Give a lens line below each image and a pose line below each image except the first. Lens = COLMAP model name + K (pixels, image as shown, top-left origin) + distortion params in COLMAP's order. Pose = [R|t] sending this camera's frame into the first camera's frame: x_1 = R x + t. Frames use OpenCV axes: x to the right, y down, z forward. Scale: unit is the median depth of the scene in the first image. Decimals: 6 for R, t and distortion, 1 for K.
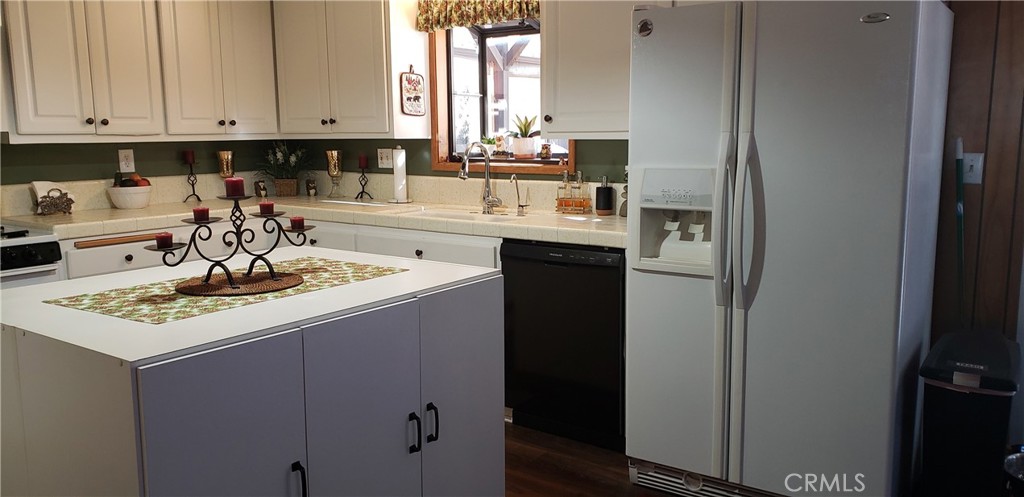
lens RADIAL K [[783.3, 0, 523.9], [0, 783.3, 245.4], [0, 0, 1]] dist [0.163214, -0.359241]
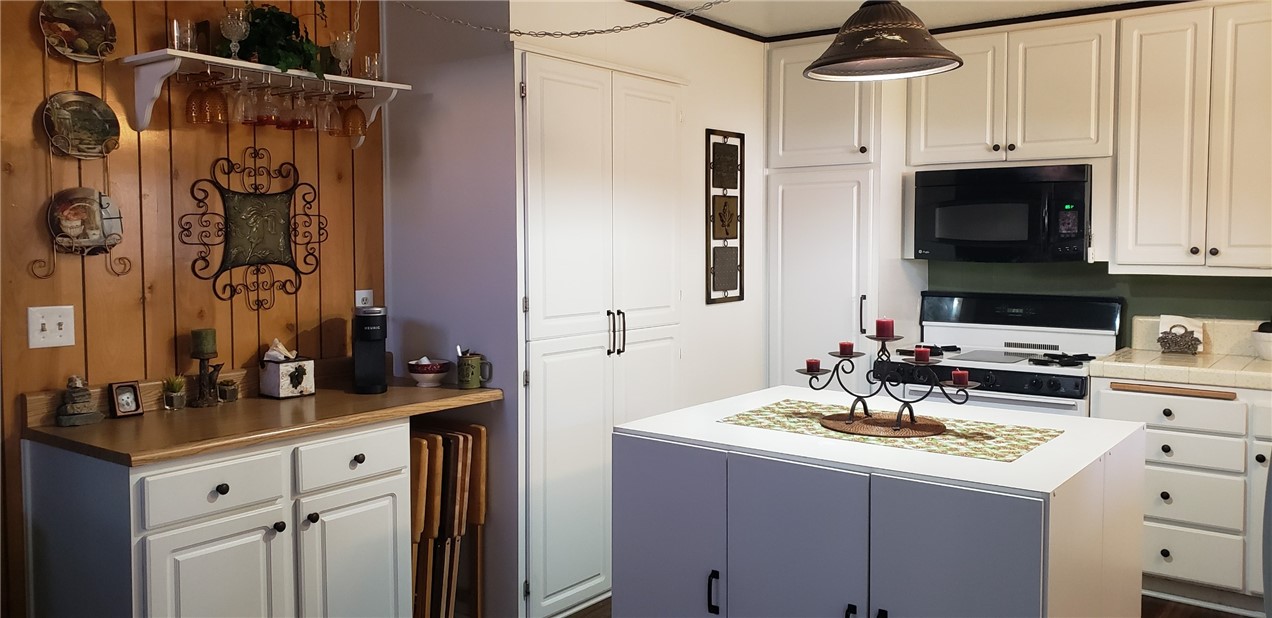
lens RADIAL K [[996.6, 0, 638.9], [0, 996.6, 287.4], [0, 0, 1]] dist [0.035213, -0.007211]
pose [[-0.048654, 0.056470, -0.997218, 0.513227], [-0.143637, 0.987627, 0.062935, -0.089445], [0.988434, 0.146300, -0.039941, 0.413361]]
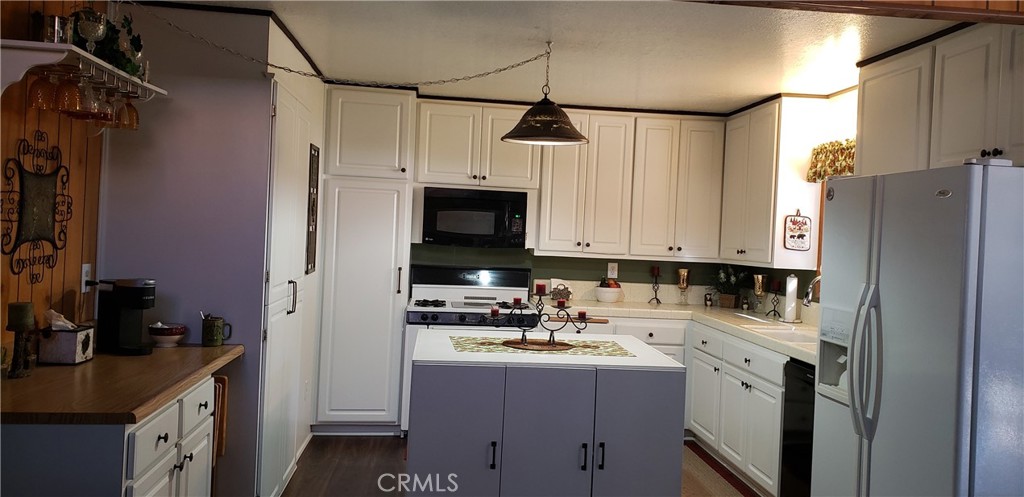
lens RADIAL K [[783.3, 0, 523.9], [0, 783.3, 245.4], [0, 0, 1]] dist [0.163214, -0.359241]
pose [[0.656748, 0.050464, -0.752420, 0.506776], [-0.157846, 0.984856, -0.071723, -0.021250], [0.737406, 0.165870, 0.654767, -0.094756]]
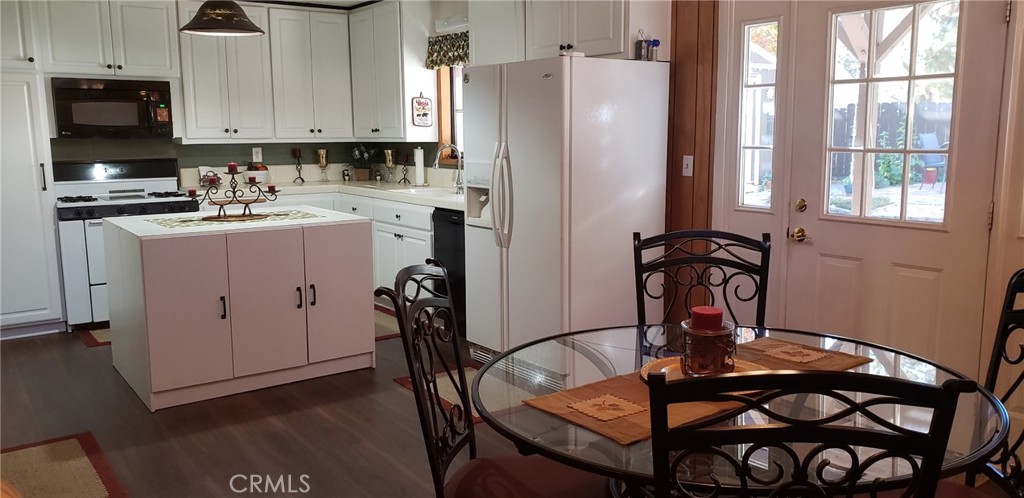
lens RADIAL K [[805.5, 0, 524.8], [0, 805.5, 254.0], [0, 0, 1]] dist [0.003648, 0.002456]
pose [[0.948154, 0.052175, -0.313499, 0.536526], [-0.049517, 0.998638, 0.016442, 0.039763], [0.313930, -0.000066, 0.949446, -0.371212]]
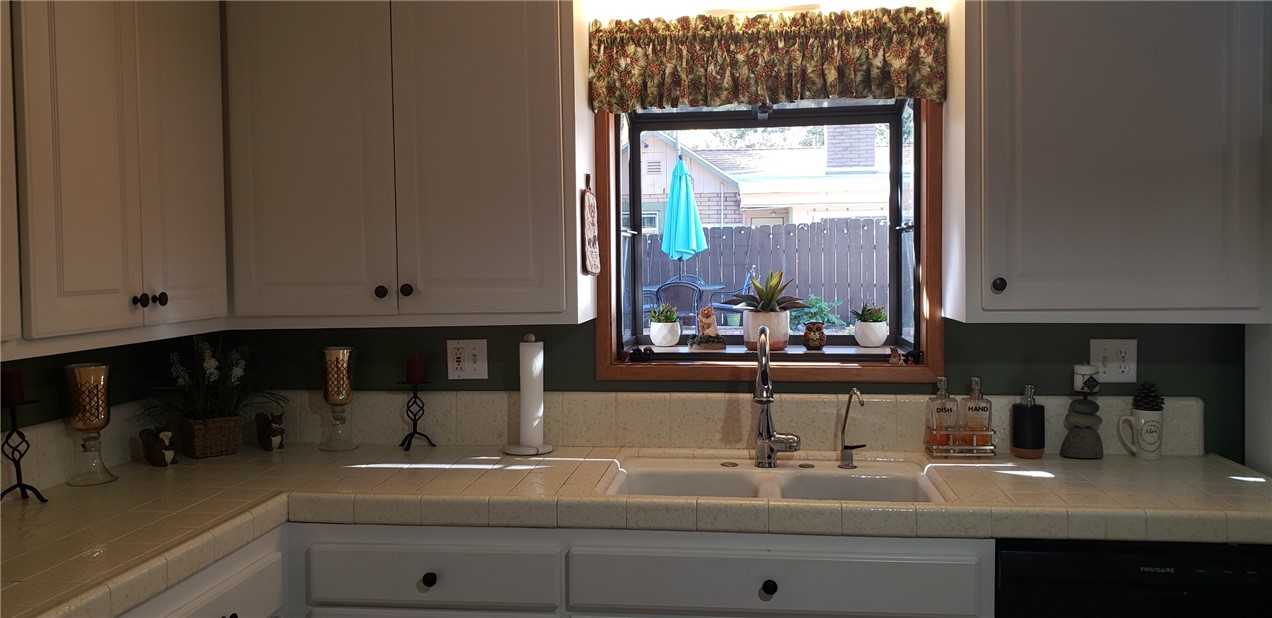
lens RADIAL K [[973.0, 0, 650.8], [0, 973.0, 305.1], [0, 0, 1]] dist [0.163214, -0.359241]
pose [[0.876925, -0.025530, 0.479949, -0.409105], [0.075130, 0.993594, -0.084419, -0.094477], [-0.474720, 0.110088, 0.873225, 0.465584]]
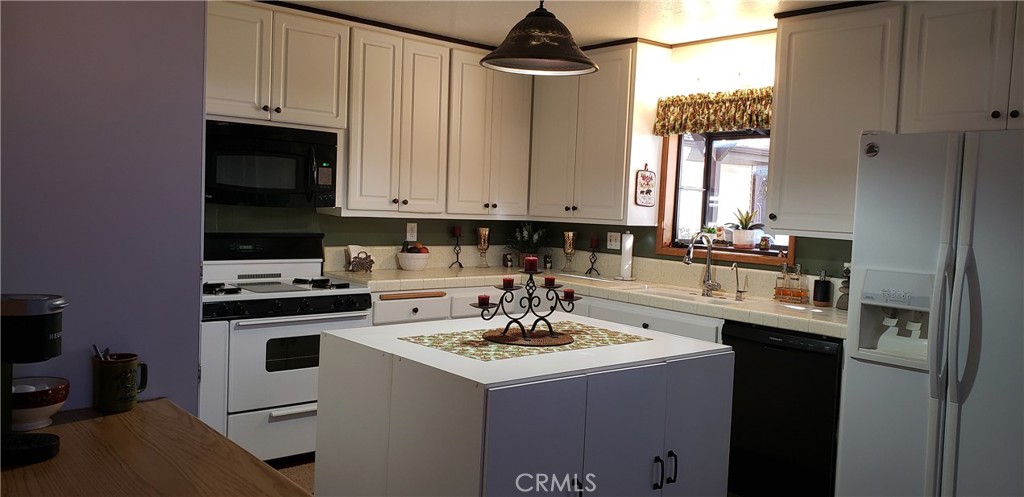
lens RADIAL K [[783.3, 0, 523.9], [0, 783.3, 245.4], [0, 0, 1]] dist [0.163214, -0.359241]
pose [[0.970388, 0.060767, -0.233782, -0.040092], [-0.082459, 0.993035, -0.084155, 0.003764], [0.227040, 0.100941, 0.968640, -0.152632]]
